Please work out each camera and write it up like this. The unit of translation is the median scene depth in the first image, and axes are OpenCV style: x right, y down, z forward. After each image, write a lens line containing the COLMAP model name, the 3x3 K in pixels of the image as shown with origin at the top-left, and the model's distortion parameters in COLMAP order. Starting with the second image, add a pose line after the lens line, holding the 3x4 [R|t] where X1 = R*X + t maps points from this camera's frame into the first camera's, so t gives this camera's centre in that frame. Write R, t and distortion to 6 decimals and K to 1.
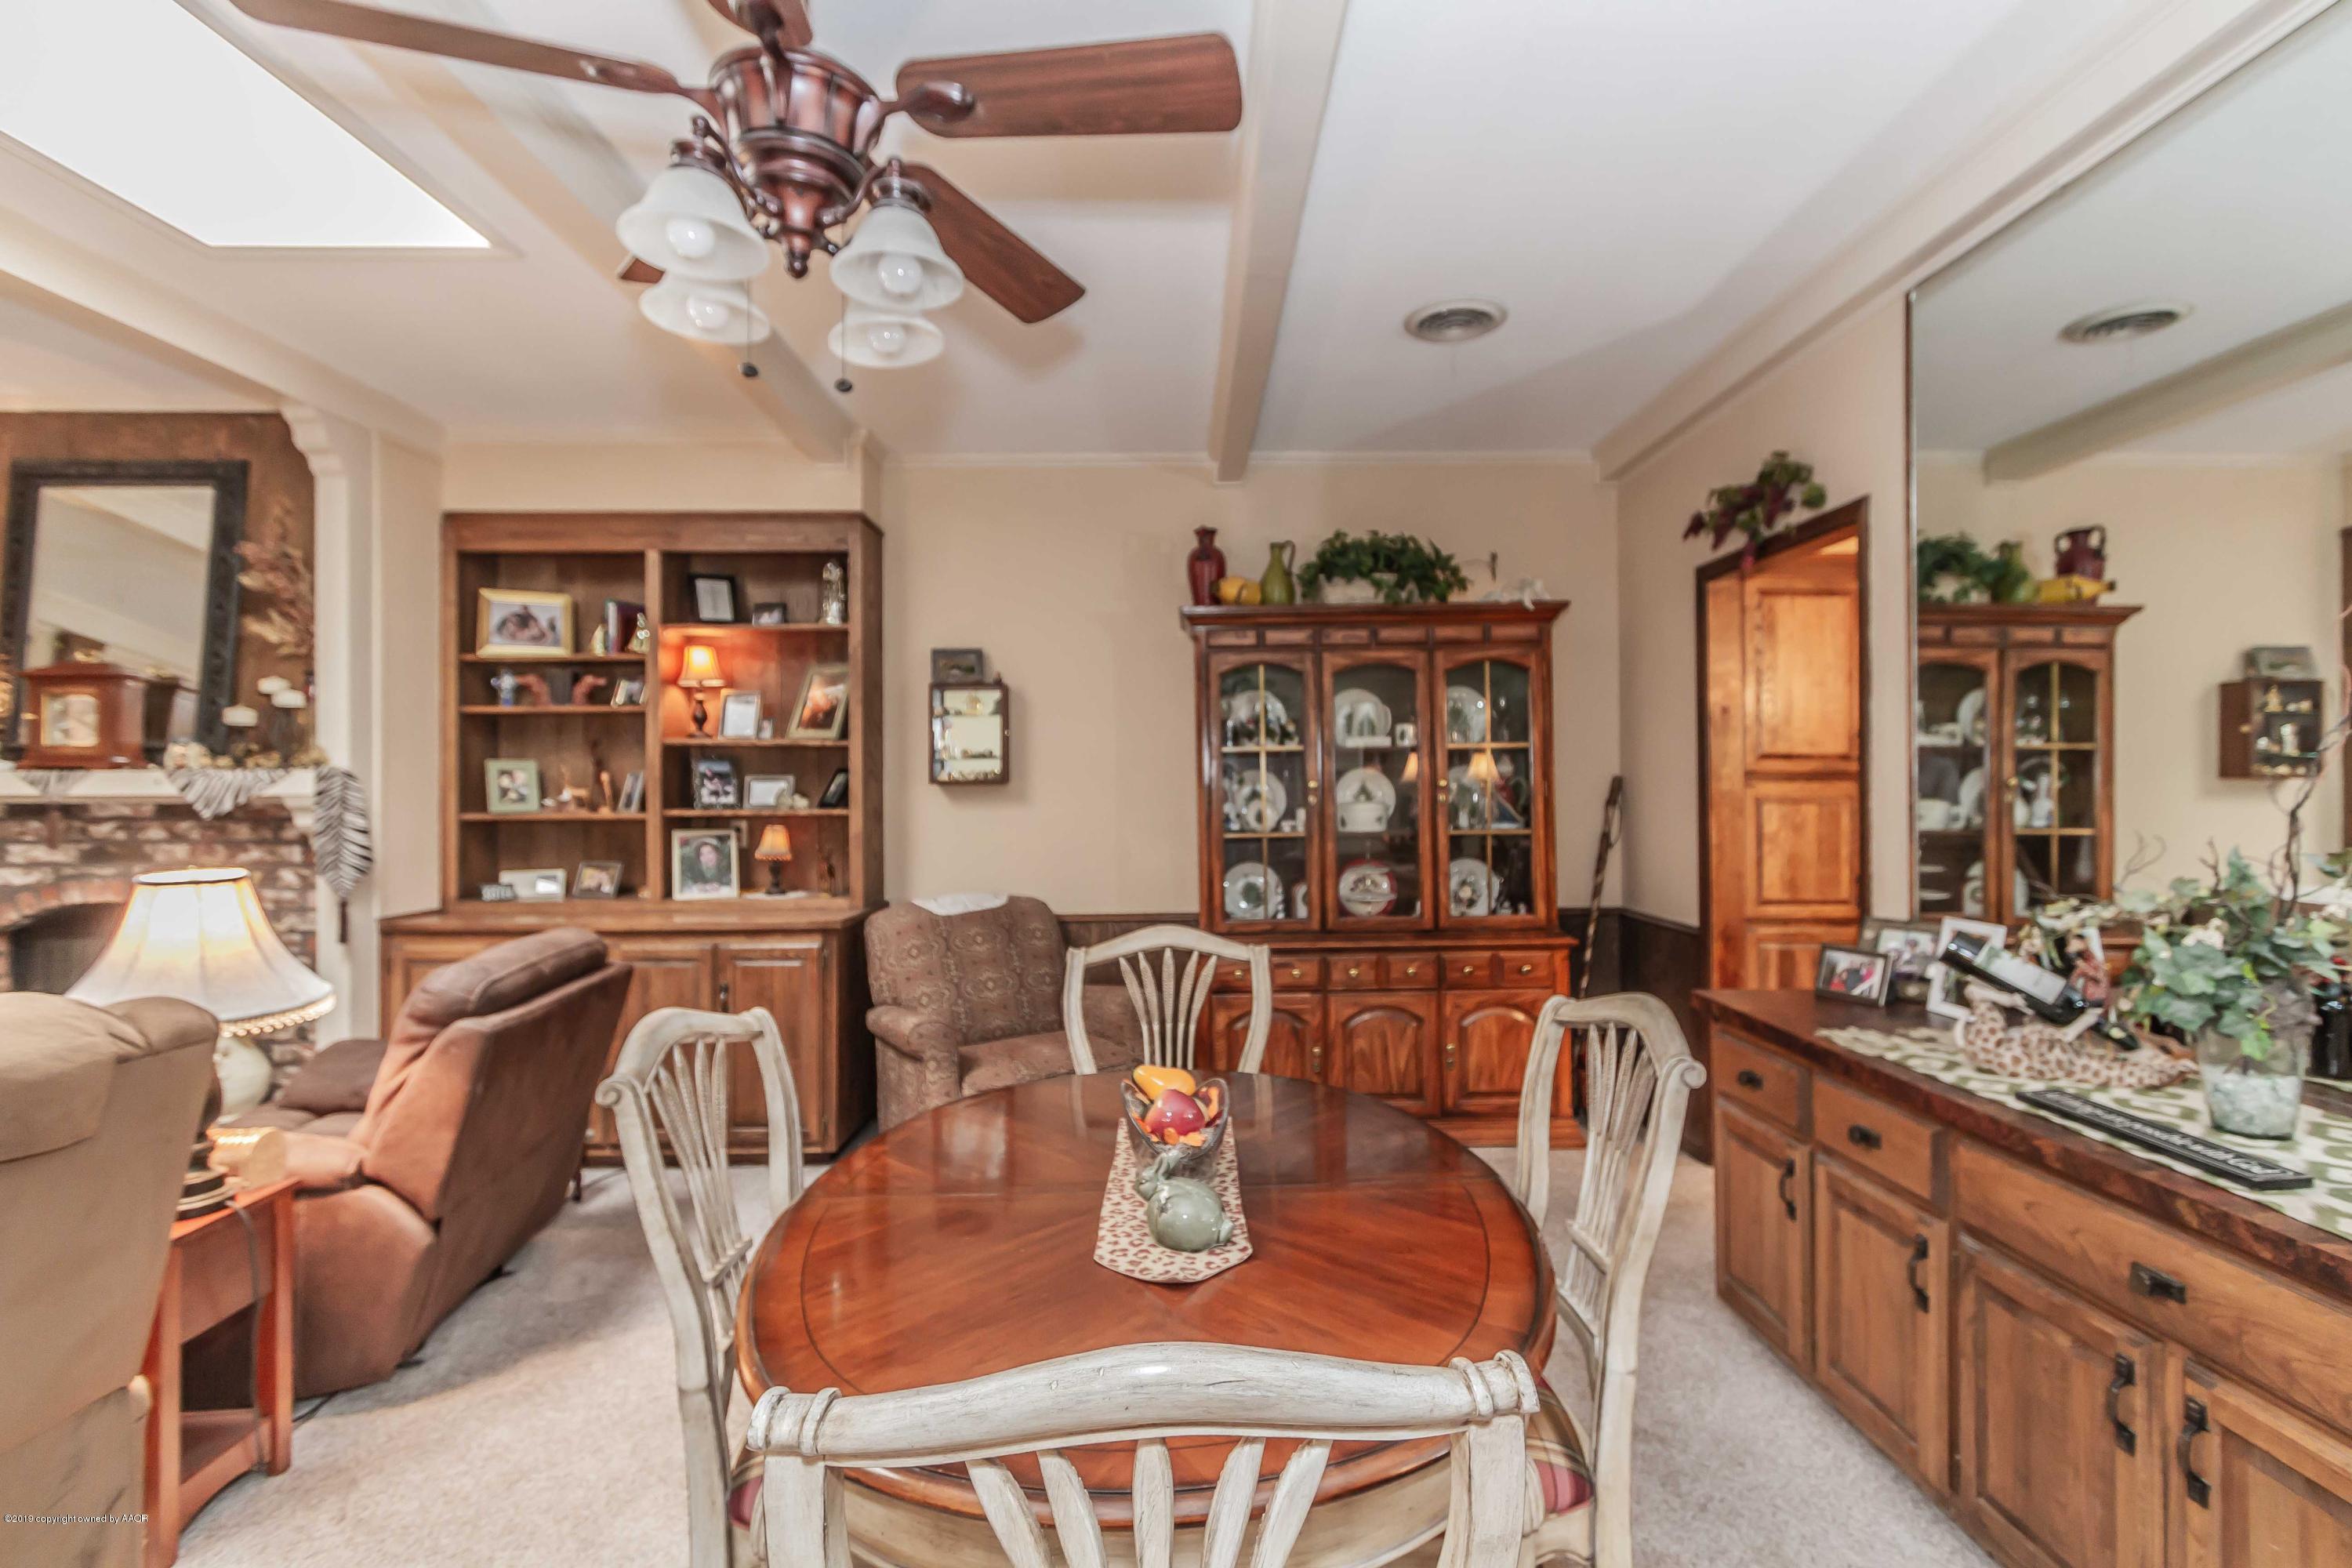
lens RADIAL K [[1081.9, 0, 1176.0], [0, 1081.9, 784.0], [0, 0, 1]] dist [-0.002054, -0.000296]
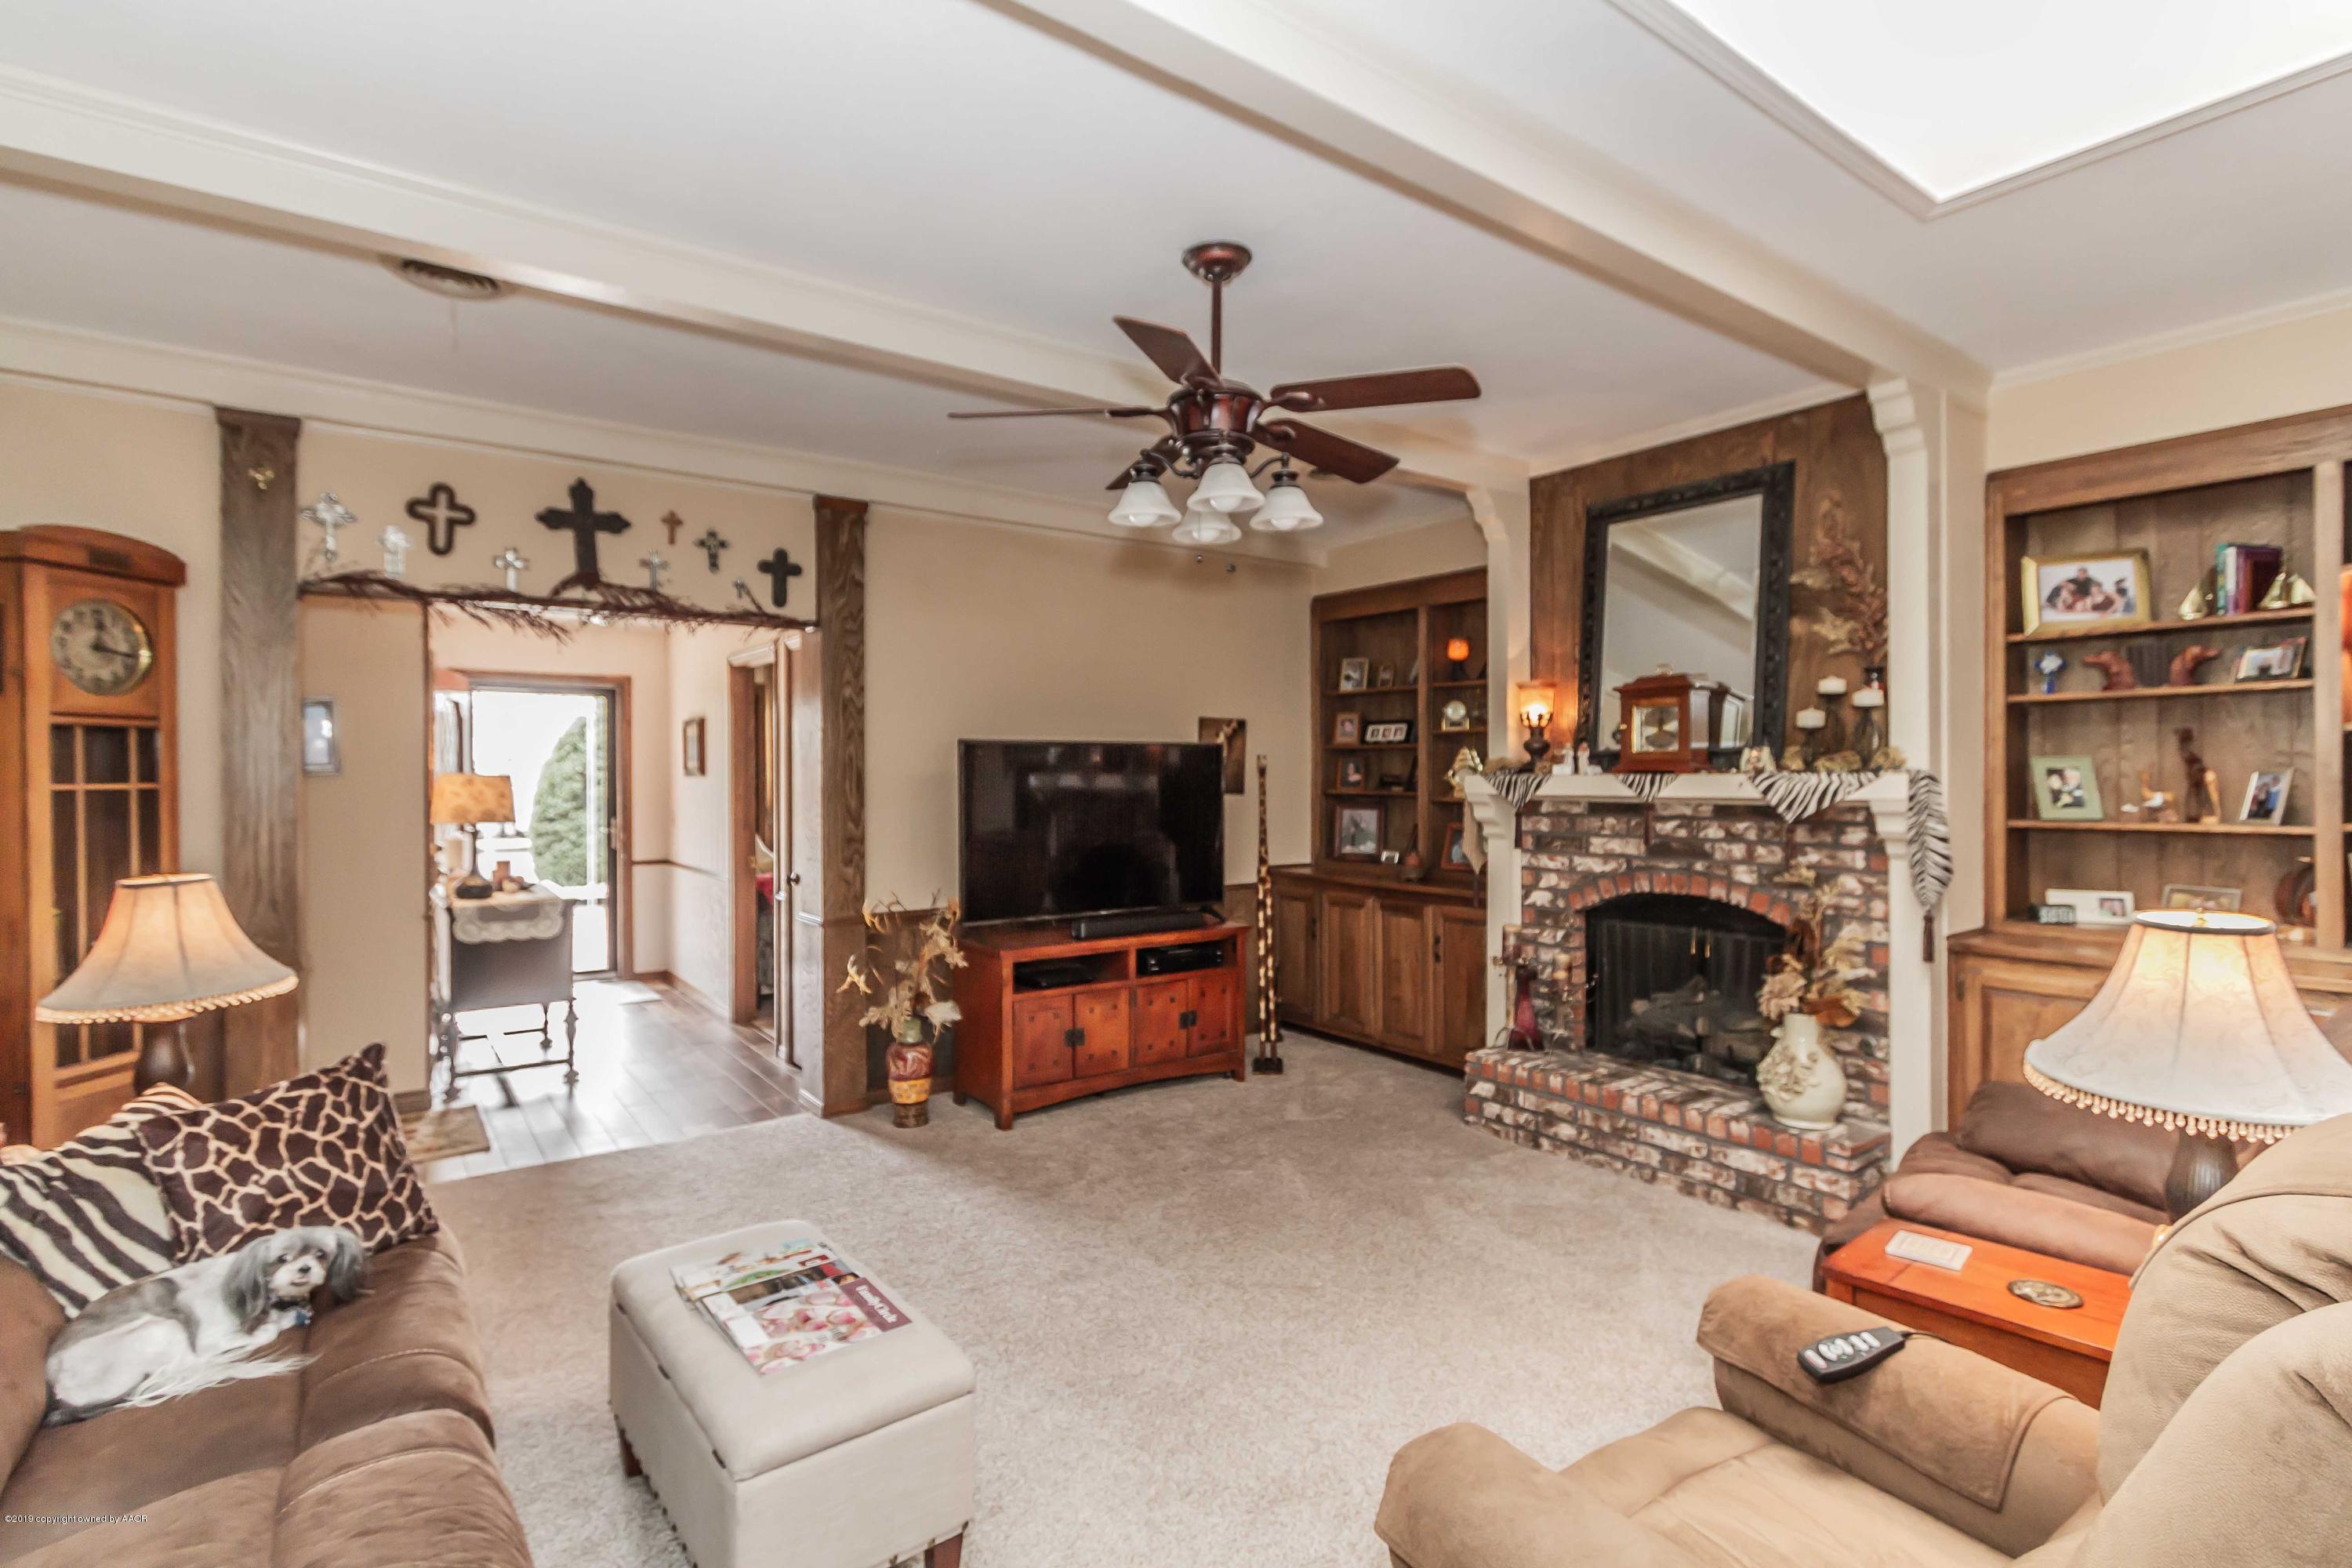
lens RADIAL K [[1076.3, 0, 1191.3], [0, 1076.3, 785.1], [0, 0, 1]] dist [-0.000943, -0.000127]
pose [[0.593125, 0.005159, -0.805094, -0.390718], [0.006566, 0.999915, 0.011244, -0.015543], [0.805084, -0.011955, 0.593040, -0.038020]]
